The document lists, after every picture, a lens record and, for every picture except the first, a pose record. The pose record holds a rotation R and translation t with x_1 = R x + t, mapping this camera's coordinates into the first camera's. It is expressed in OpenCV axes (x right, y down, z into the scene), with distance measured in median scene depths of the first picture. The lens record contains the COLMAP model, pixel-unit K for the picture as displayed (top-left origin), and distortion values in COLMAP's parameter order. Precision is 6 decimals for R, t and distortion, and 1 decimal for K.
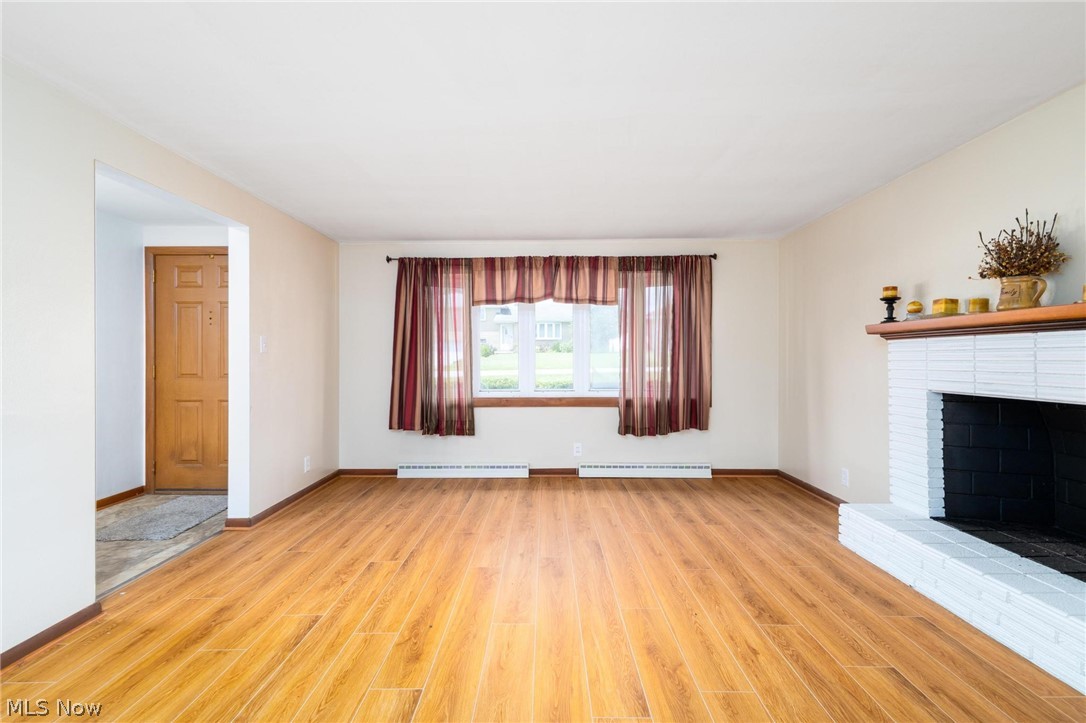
lens RADIAL K [[496.3, 0, 541.4], [0, 496.3, 358.9], [0, 0, 1]] dist [0.006146, -0.001871]
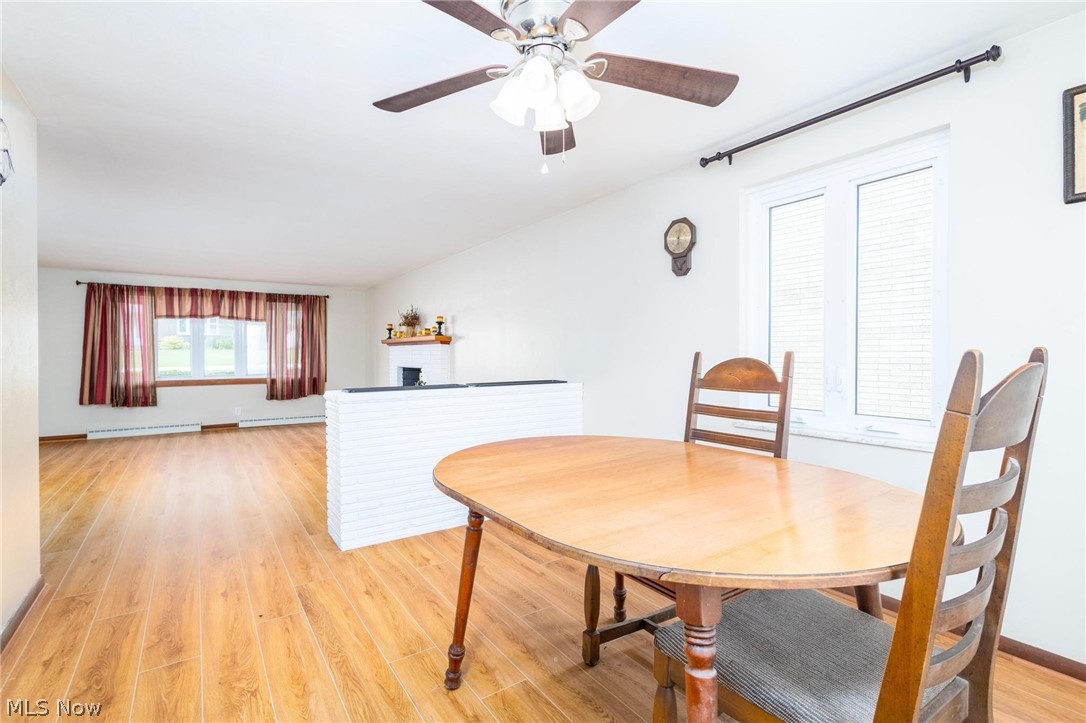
lens RADIAL K [[496.3, 0, 536.1], [0, 496.3, 357.3], [0, 0, 1]] dist [0.006146, -0.001871]
pose [[0.819671, -0.002863, 0.572828, -0.057639], [0.002082, 0.999996, 0.002019, 0.007529], [-0.572831, -0.000462, 0.819673, -0.884132]]
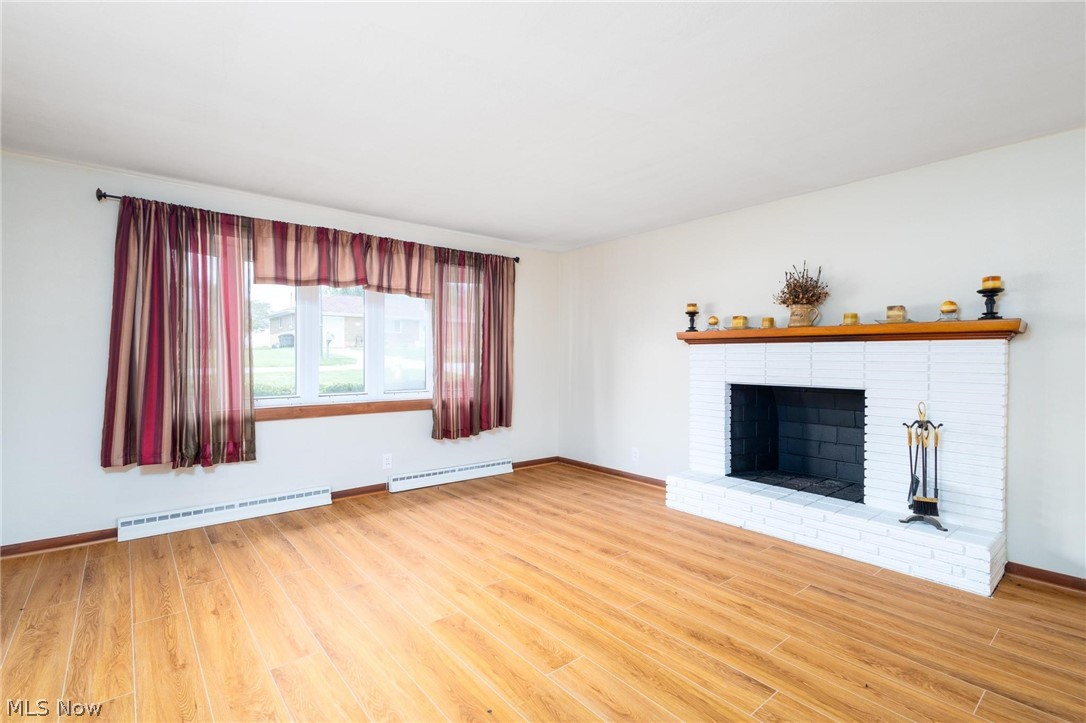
lens RADIAL K [[496.3, 0, 538.3], [0, 496.3, 360.1], [0, 0, 1]] dist [0.006146, -0.001871]
pose [[0.768925, 0.004309, 0.639325, -0.288089], [-0.007080, 0.999973, 0.001775, 0.002153], [-0.639300, -0.005891, 0.768935, 0.167614]]
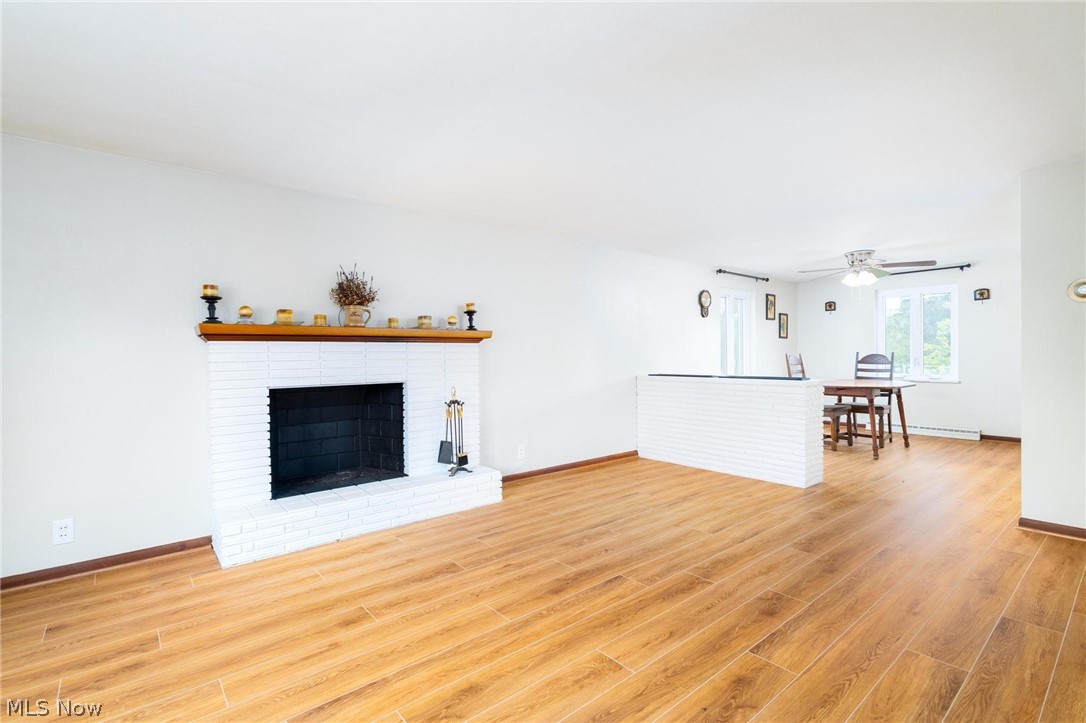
lens RADIAL K [[496.3, 0, 537.2], [0, 496.3, 364.7], [0, 0, 1]] dist [0.006146, -0.001871]
pose [[-0.634327, -0.003715, 0.773056, -0.285402], [0.015933, 0.999713, 0.017878, 0.000257], [-0.772901, 0.023658, -0.634085, 0.736333]]
